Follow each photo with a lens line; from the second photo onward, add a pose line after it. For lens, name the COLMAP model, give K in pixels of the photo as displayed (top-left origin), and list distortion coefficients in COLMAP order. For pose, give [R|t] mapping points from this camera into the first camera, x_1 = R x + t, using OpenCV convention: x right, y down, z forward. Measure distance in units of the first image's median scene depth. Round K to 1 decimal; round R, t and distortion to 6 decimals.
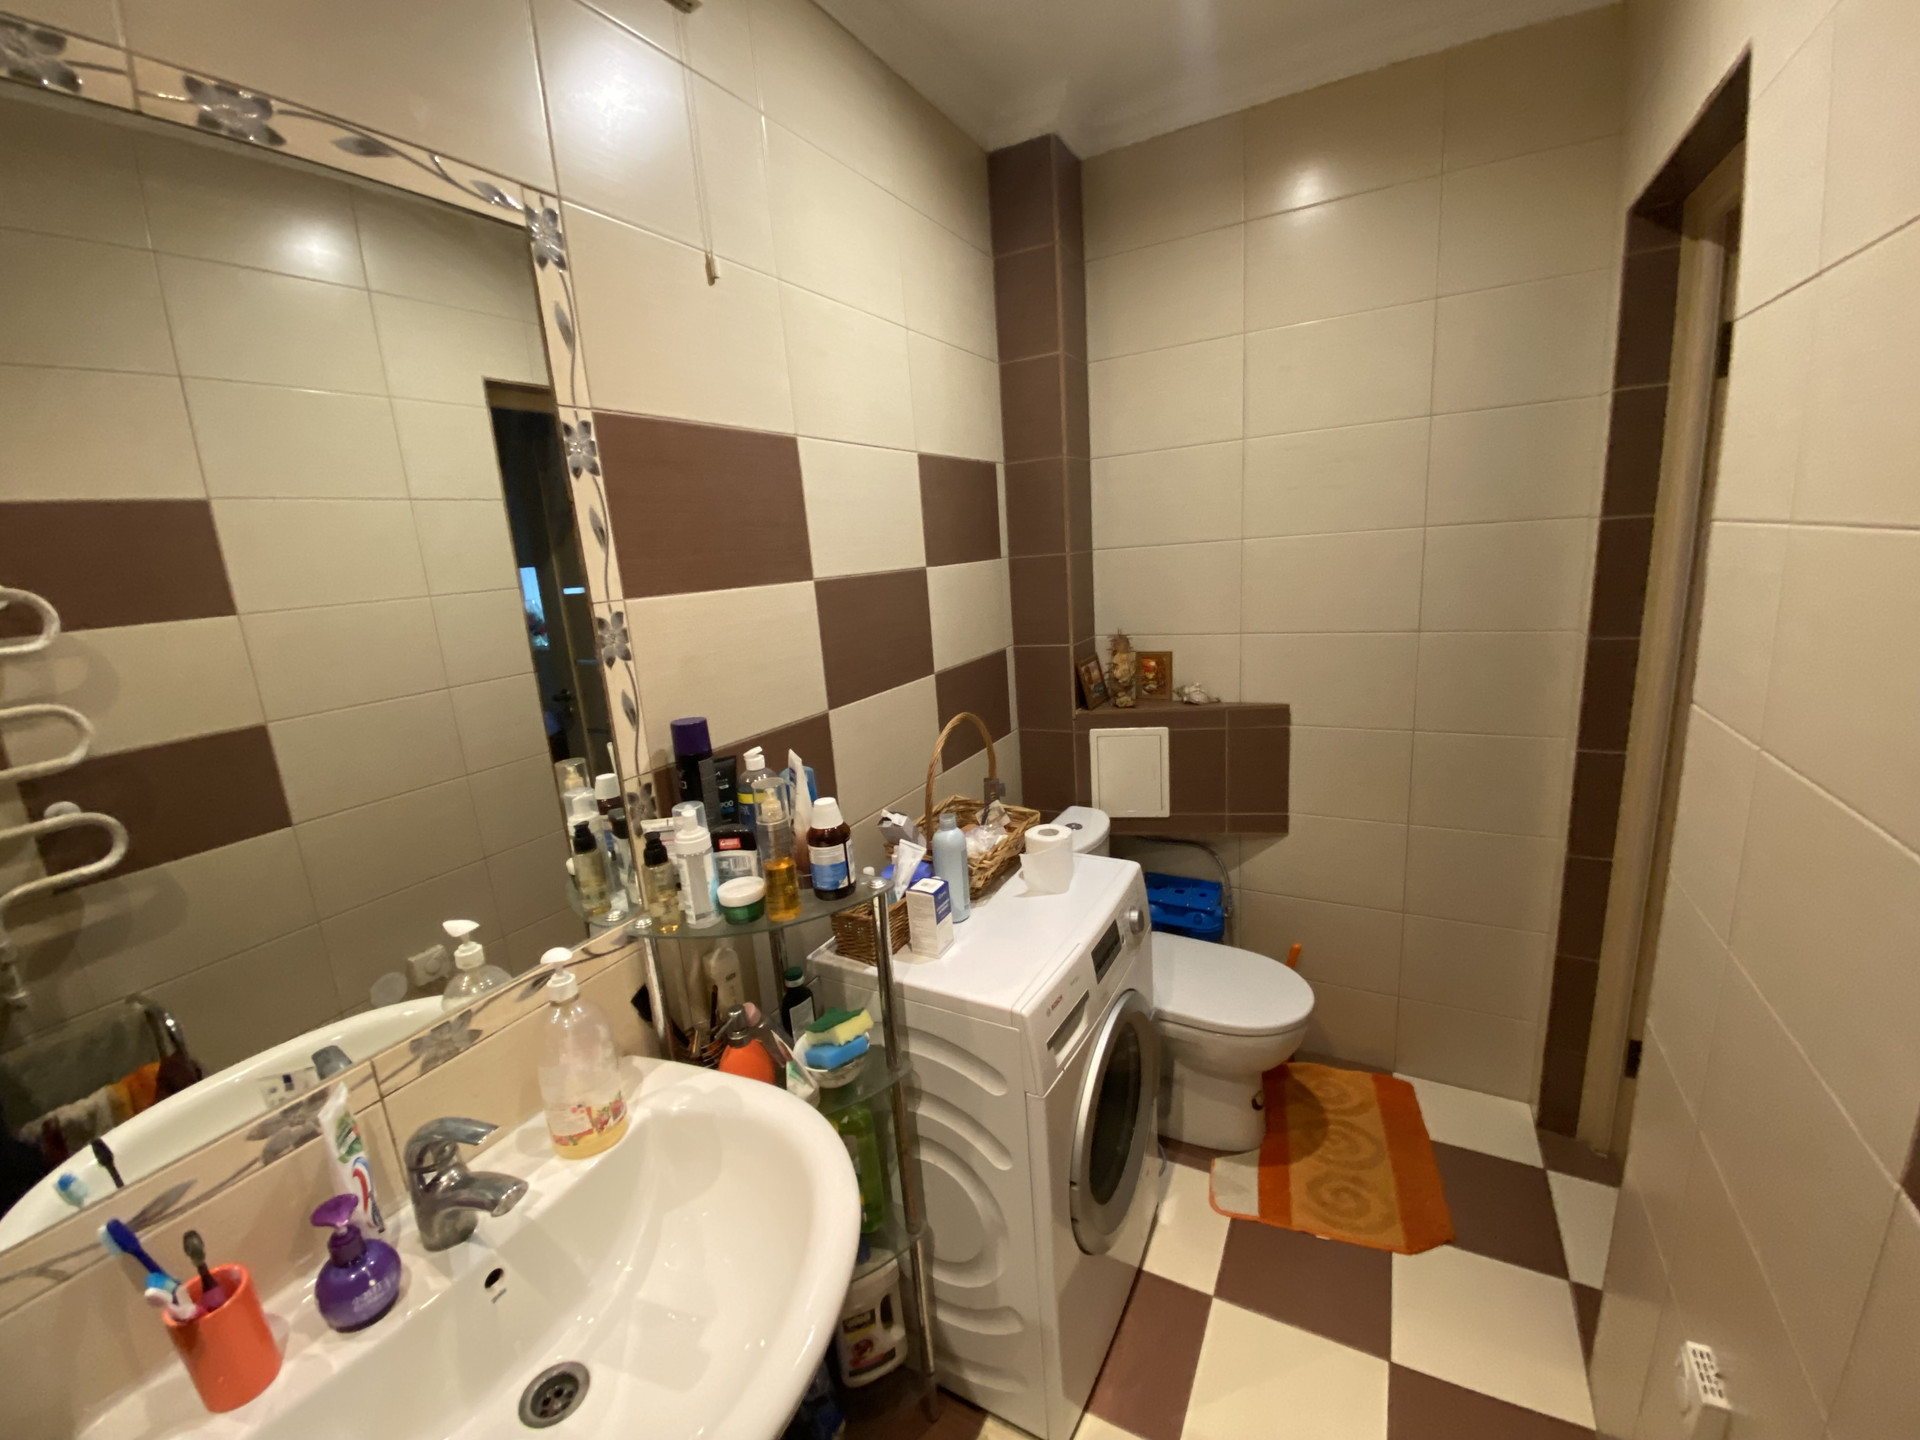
lens RADIAL K [[775.3, 0, 957.5], [0, 775.3, 716.8], [0, 0, 1]] dist [-0.002267, -0.000957]
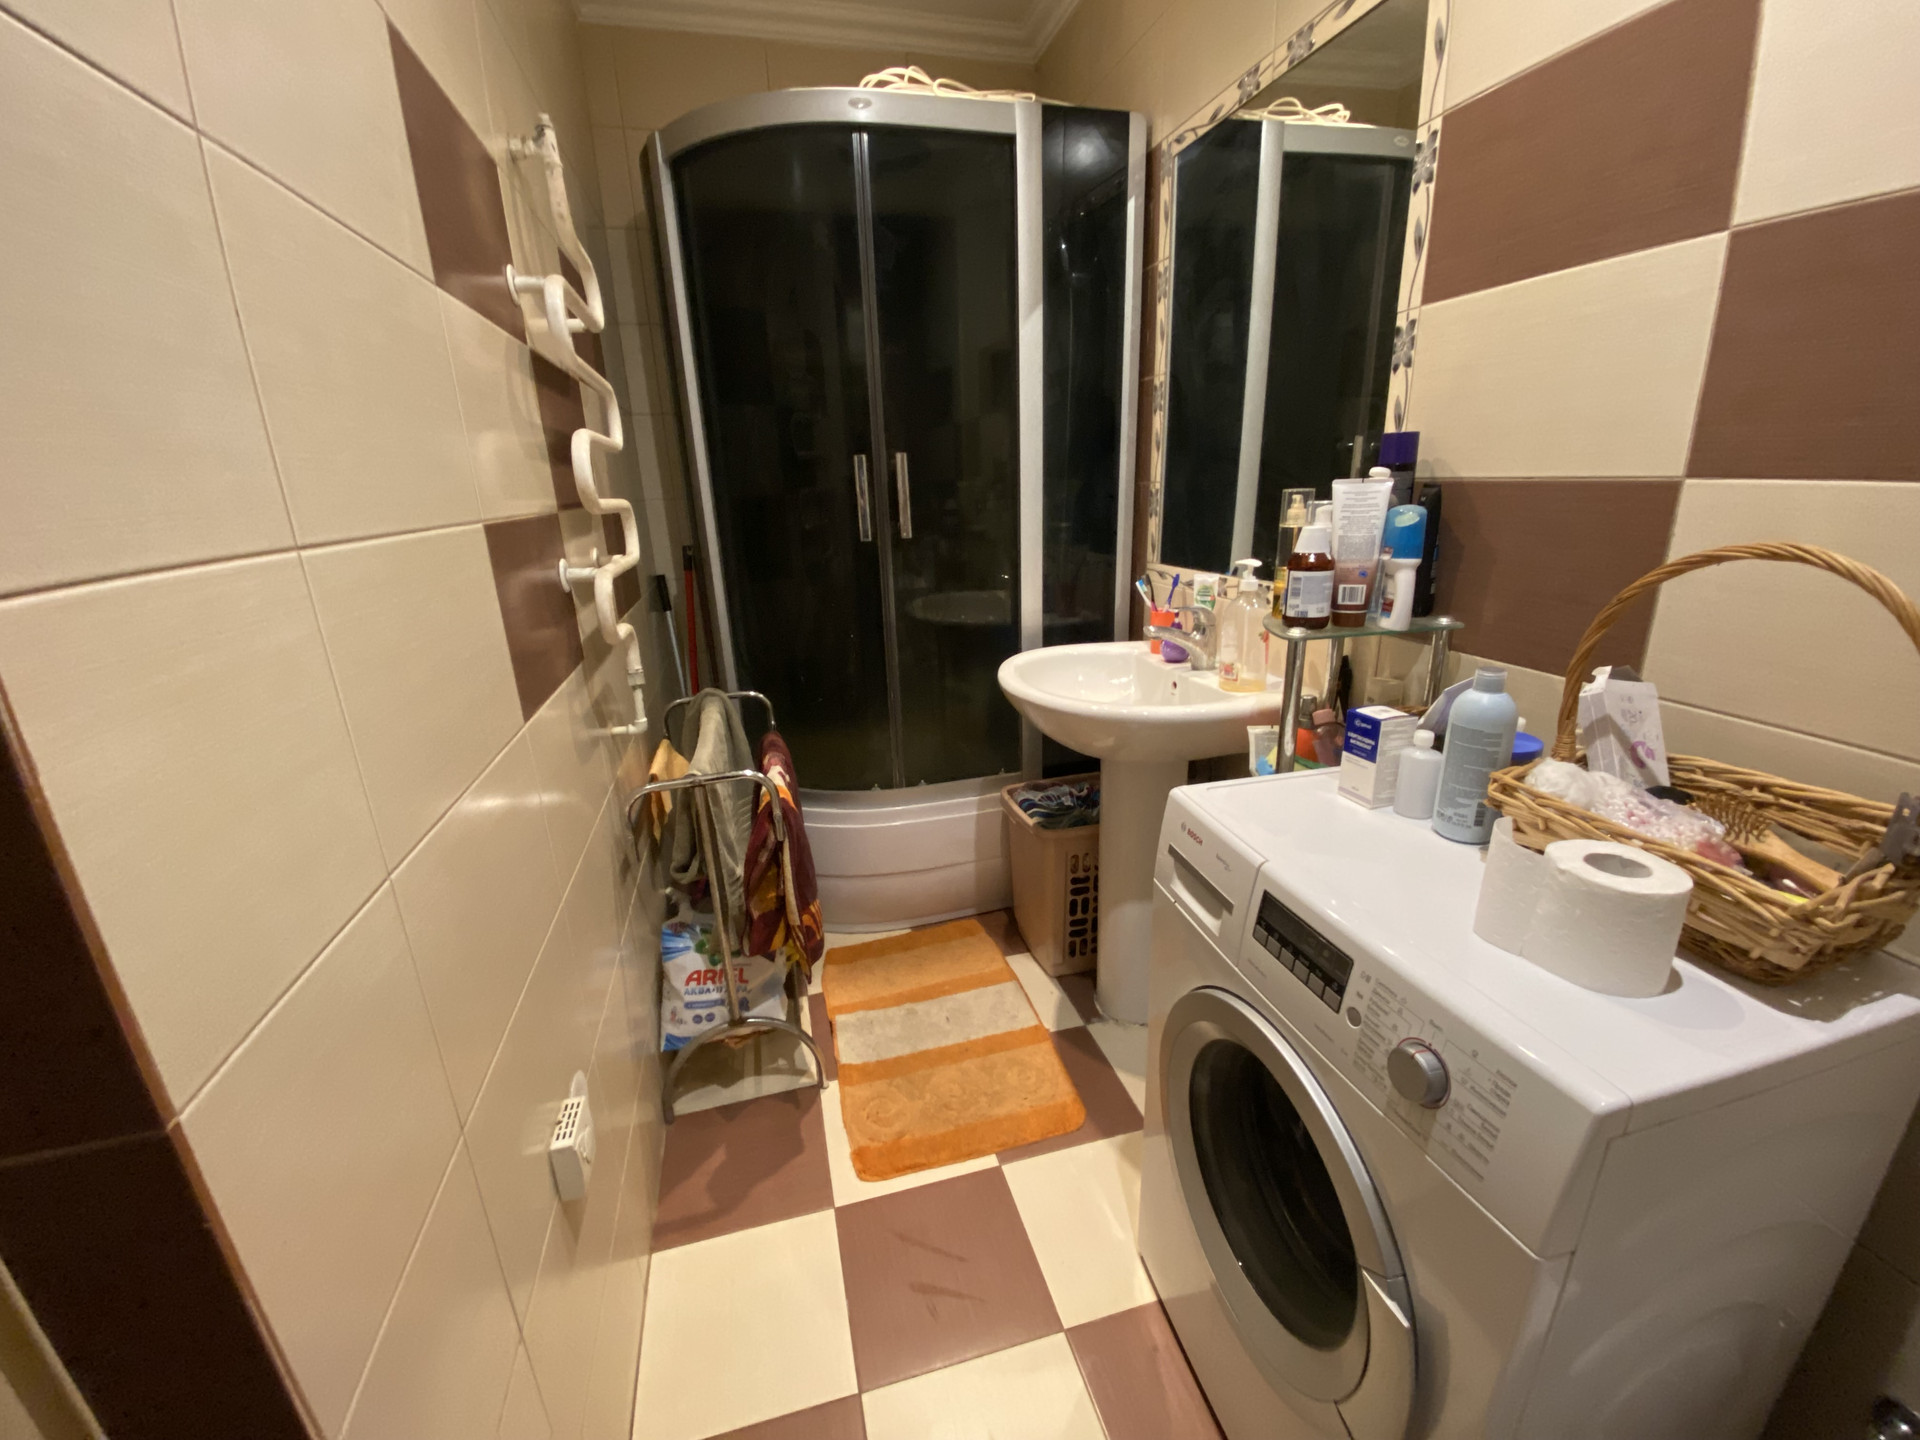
lens RADIAL K [[775.3, 0, 957.2], [0, 775.3, 726.6], [0, 0, 1]] dist [-0.002267, -0.000957]
pose [[-0.700596, 0.302763, -0.646142, 0.945525], [-0.081502, 0.865642, 0.493986, -0.128244], [0.708888, 0.398747, -0.581789, 1.453585]]
